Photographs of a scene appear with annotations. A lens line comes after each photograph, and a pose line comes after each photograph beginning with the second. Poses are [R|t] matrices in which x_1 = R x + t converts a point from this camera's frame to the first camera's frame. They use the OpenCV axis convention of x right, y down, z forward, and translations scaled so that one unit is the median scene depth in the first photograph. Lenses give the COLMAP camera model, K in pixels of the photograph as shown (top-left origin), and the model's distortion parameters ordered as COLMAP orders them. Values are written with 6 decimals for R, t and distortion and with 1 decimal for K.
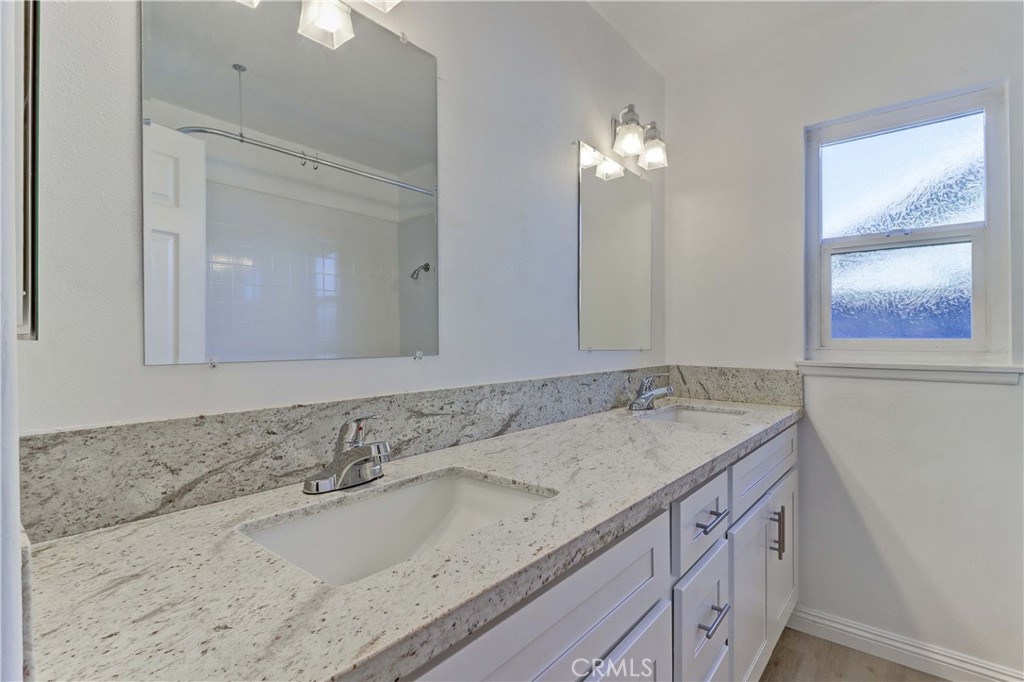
lens RADIAL K [[488.5, 0, 537.9], [0, 488.5, 340.0], [0, 0, 1]] dist [0.012831, -0.013369]
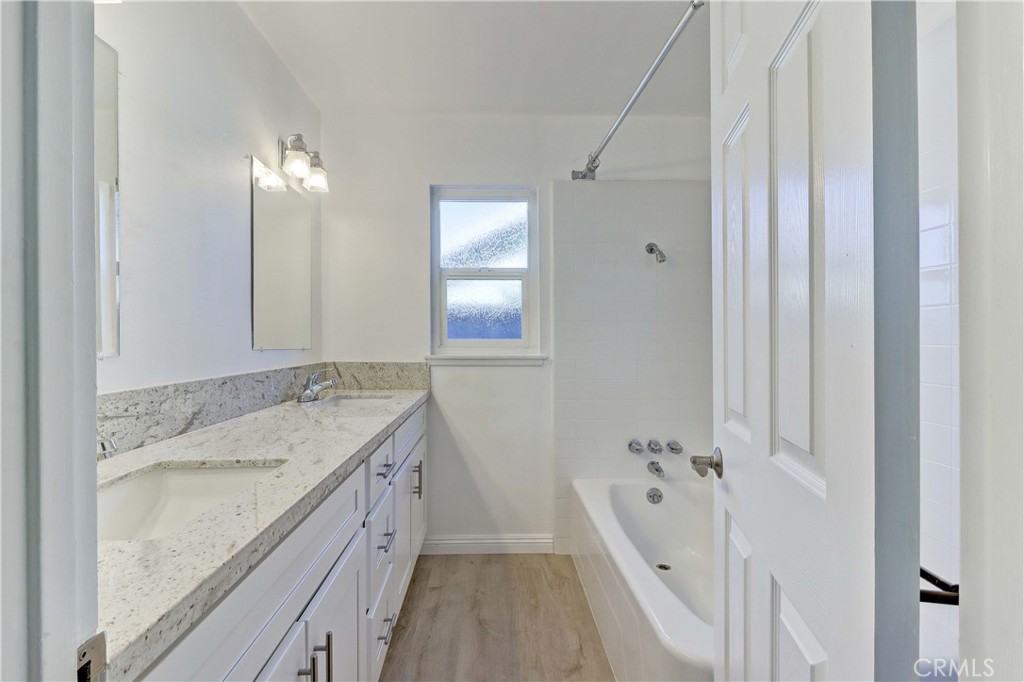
lens RADIAL K [[488.5, 0, 537.9], [0, 488.5, 340.0], [0, 0, 1]] dist [0.012831, -0.013369]
pose [[0.717034, -0.001597, 0.697037, -0.227271], [0.002415, 0.999997, -0.000193, 0.000651], [-0.697034, 0.001822, 0.717035, -0.222880]]
